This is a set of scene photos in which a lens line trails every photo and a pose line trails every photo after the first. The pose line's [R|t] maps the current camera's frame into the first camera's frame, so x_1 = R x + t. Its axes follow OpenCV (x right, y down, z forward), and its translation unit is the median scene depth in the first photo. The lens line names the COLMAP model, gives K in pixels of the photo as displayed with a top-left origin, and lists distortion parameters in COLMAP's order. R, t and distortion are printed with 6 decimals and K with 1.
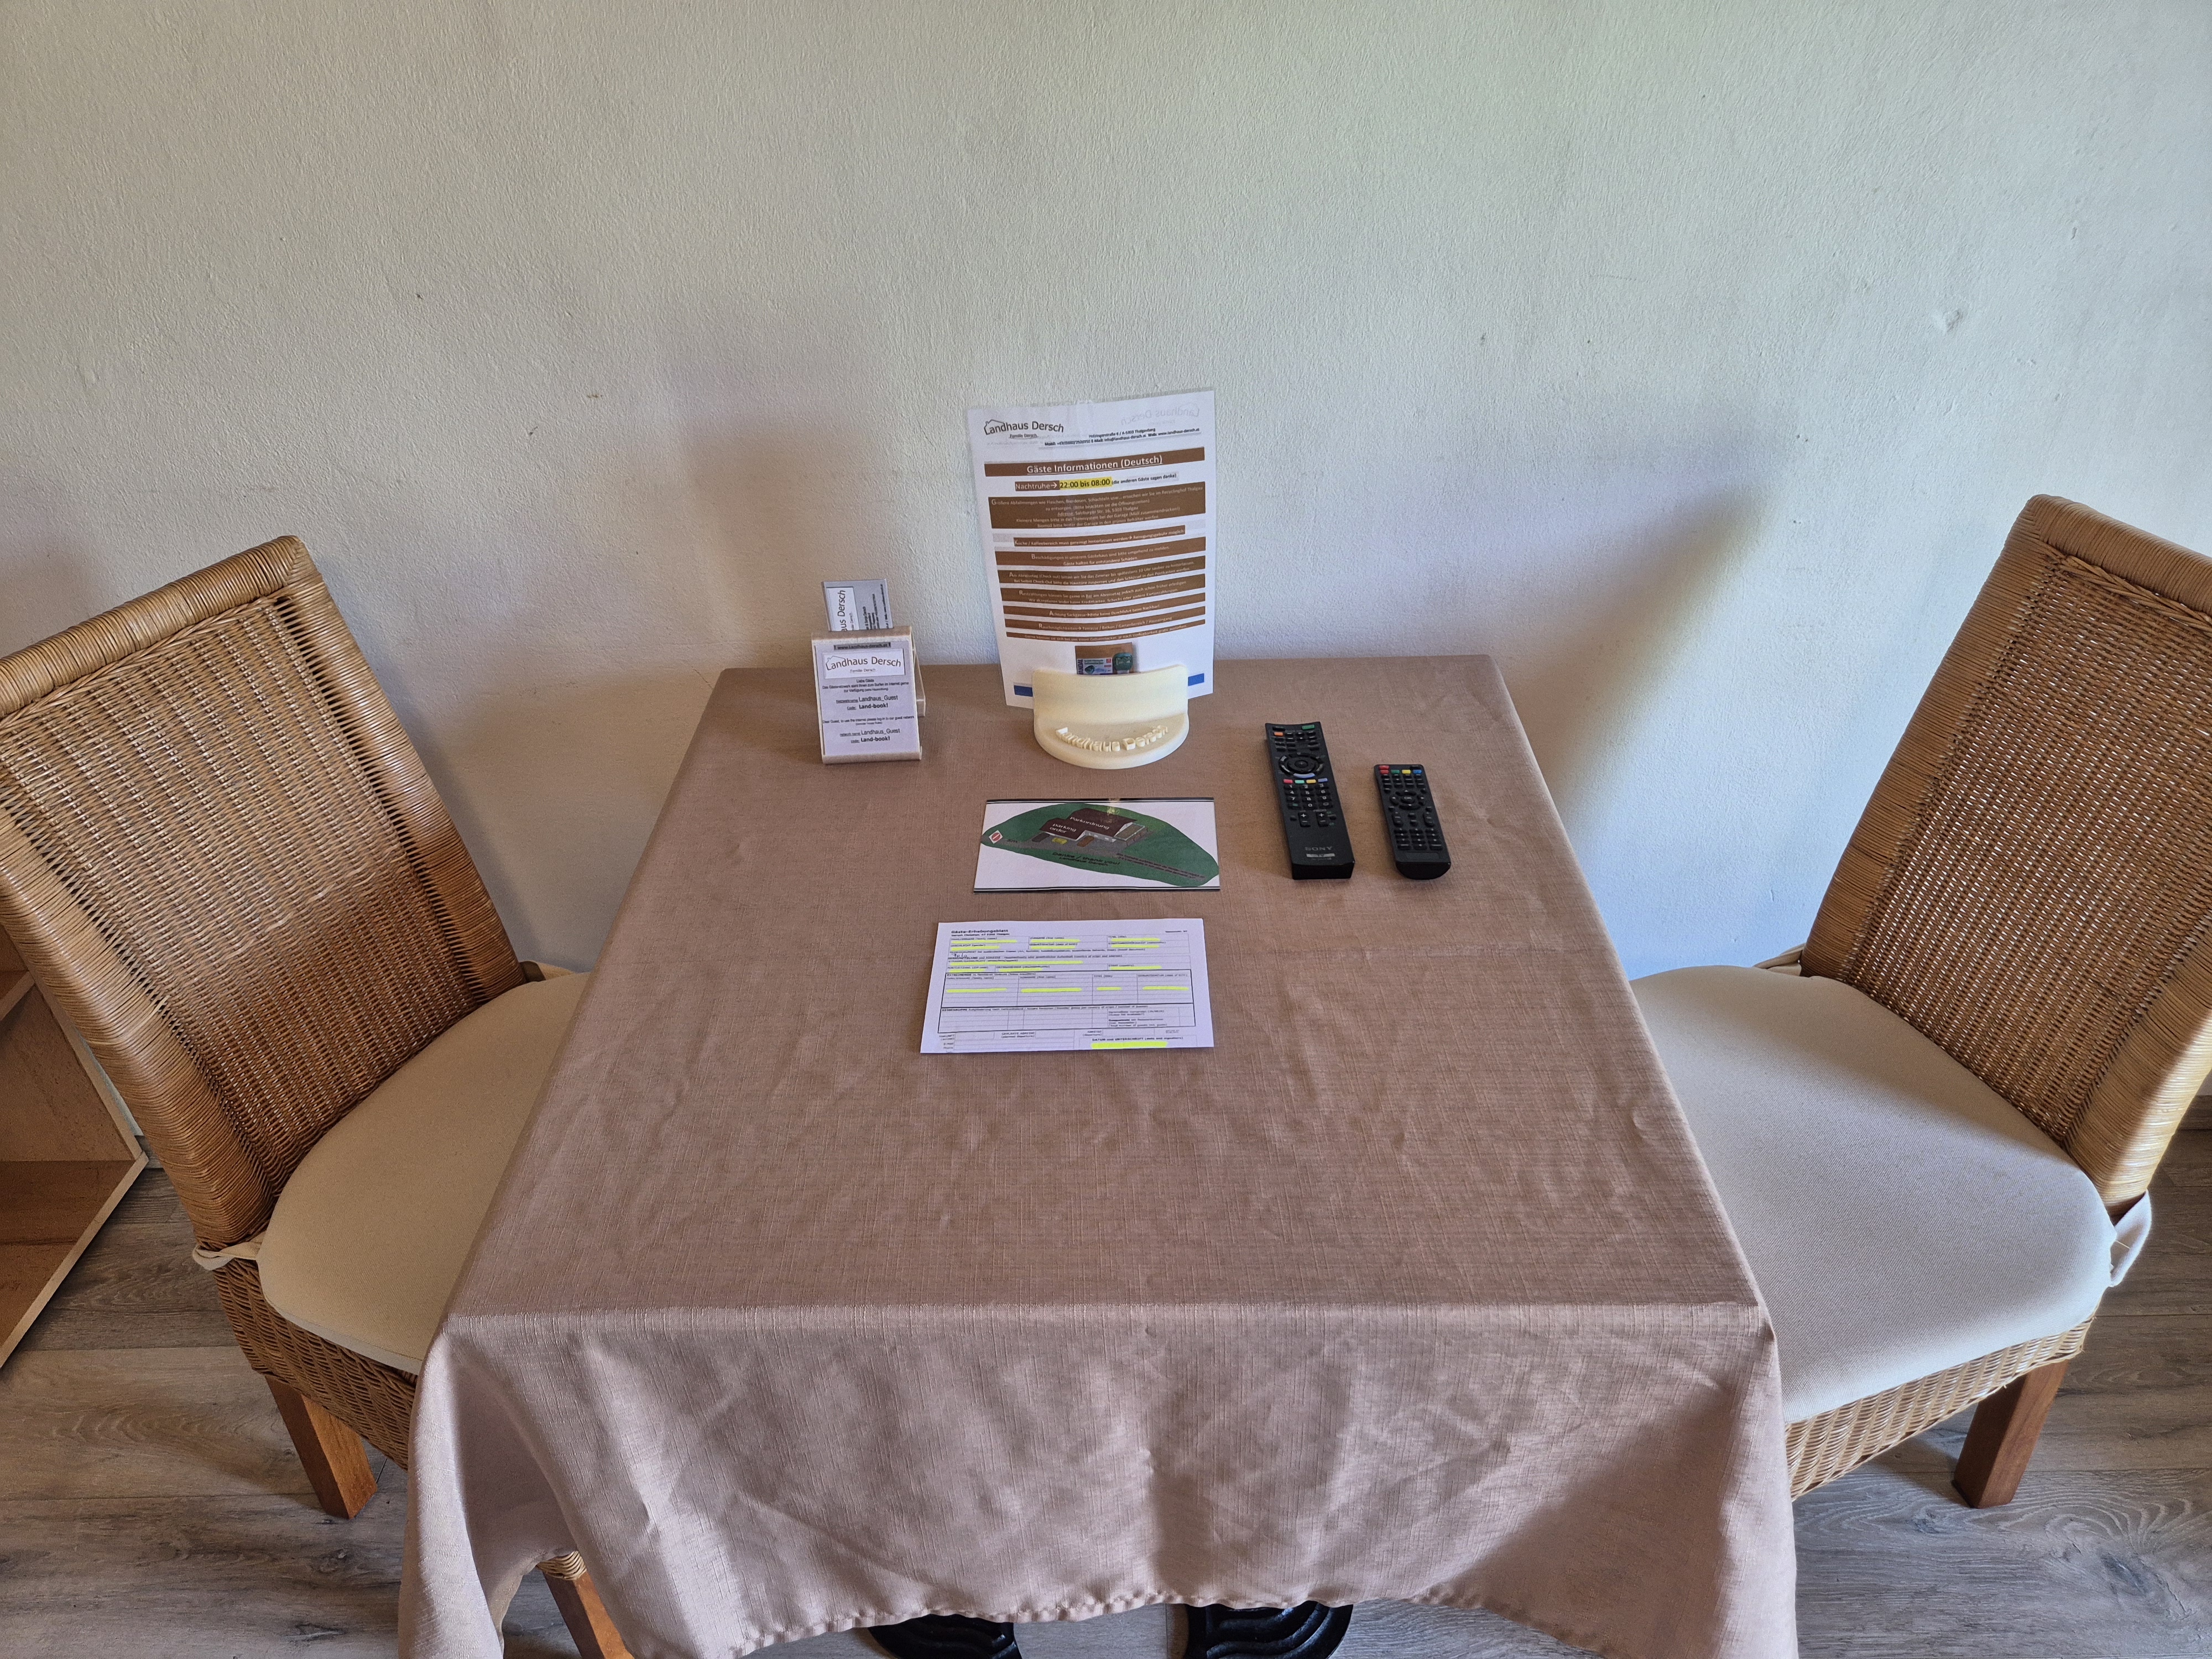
lens RADIAL K [[1460.8, 0, 1096.9], [0, 1460.8, 819.3], [0, 0, 1]] dist [0.068559, -0.053020]
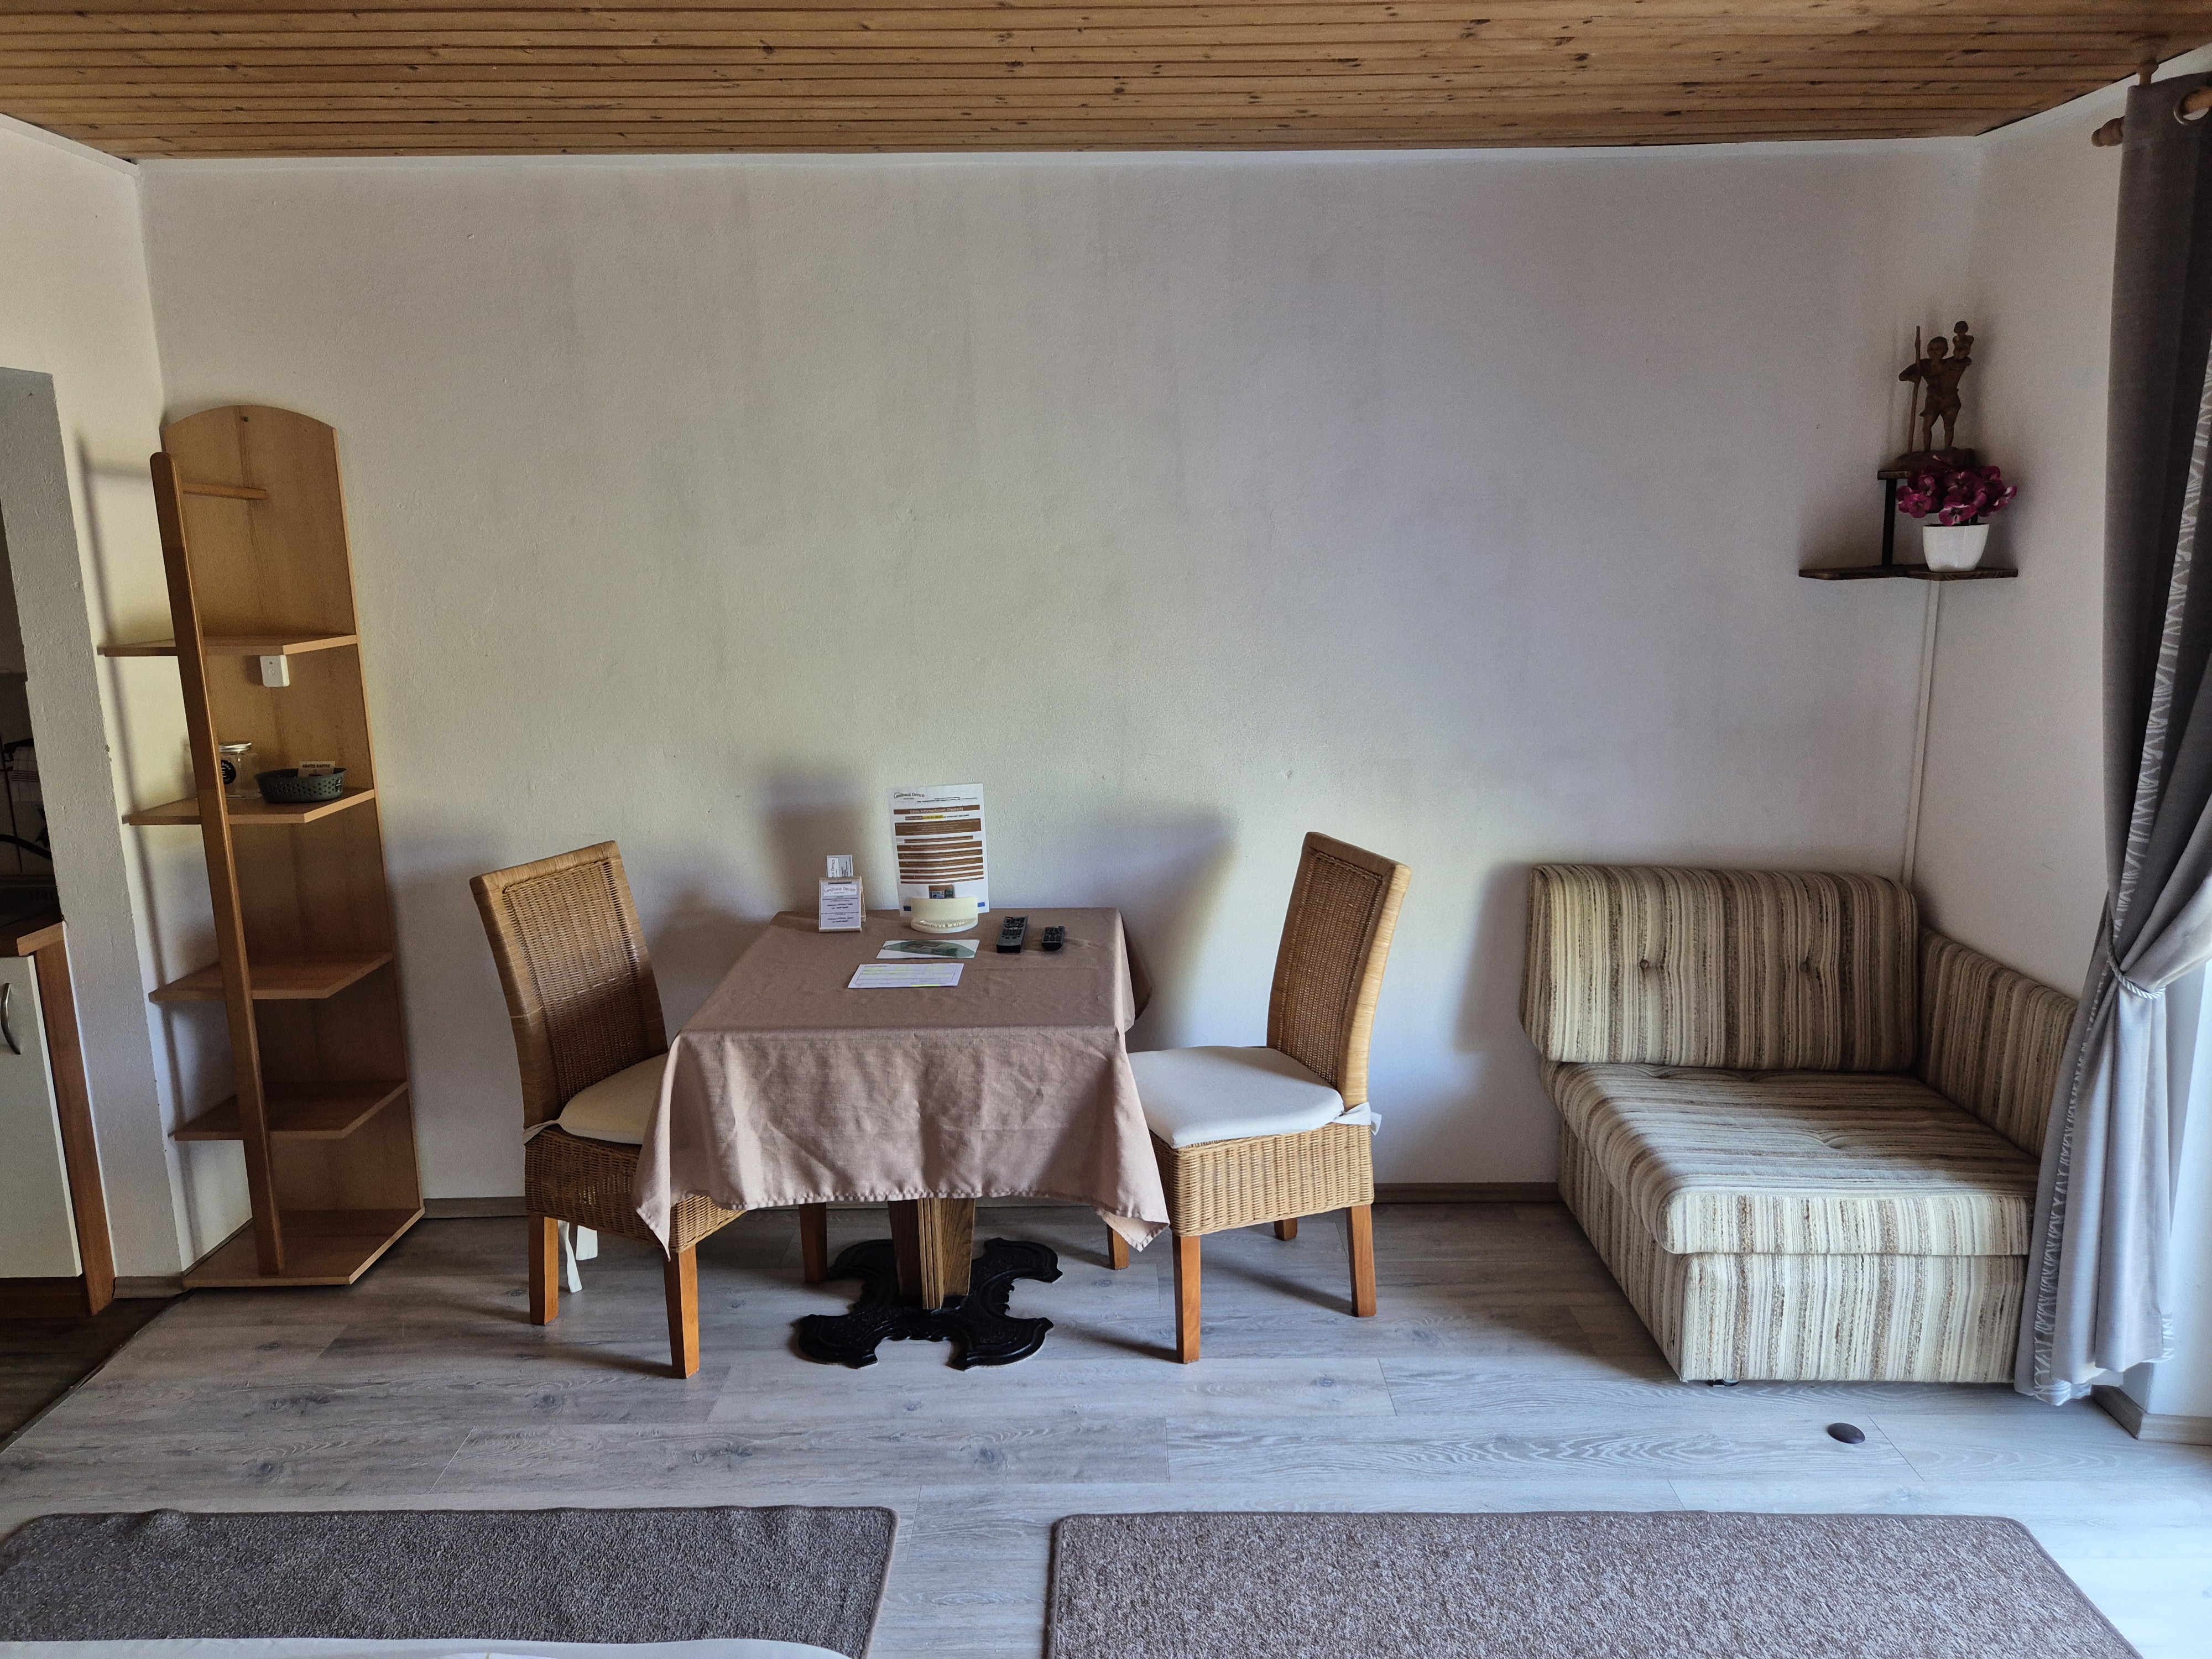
lens RADIAL K [[1460.8, 0, 1096.9], [0, 1460.8, 819.3], [0, 0, 1]] dist [0.068559, -0.053020]
pose [[0.999938, 0.010766, -0.002733, 0.356357], [-0.010953, 0.914915, -0.403498, 0.998447], [-0.001844, 0.403503, 0.914977, -1.661956]]
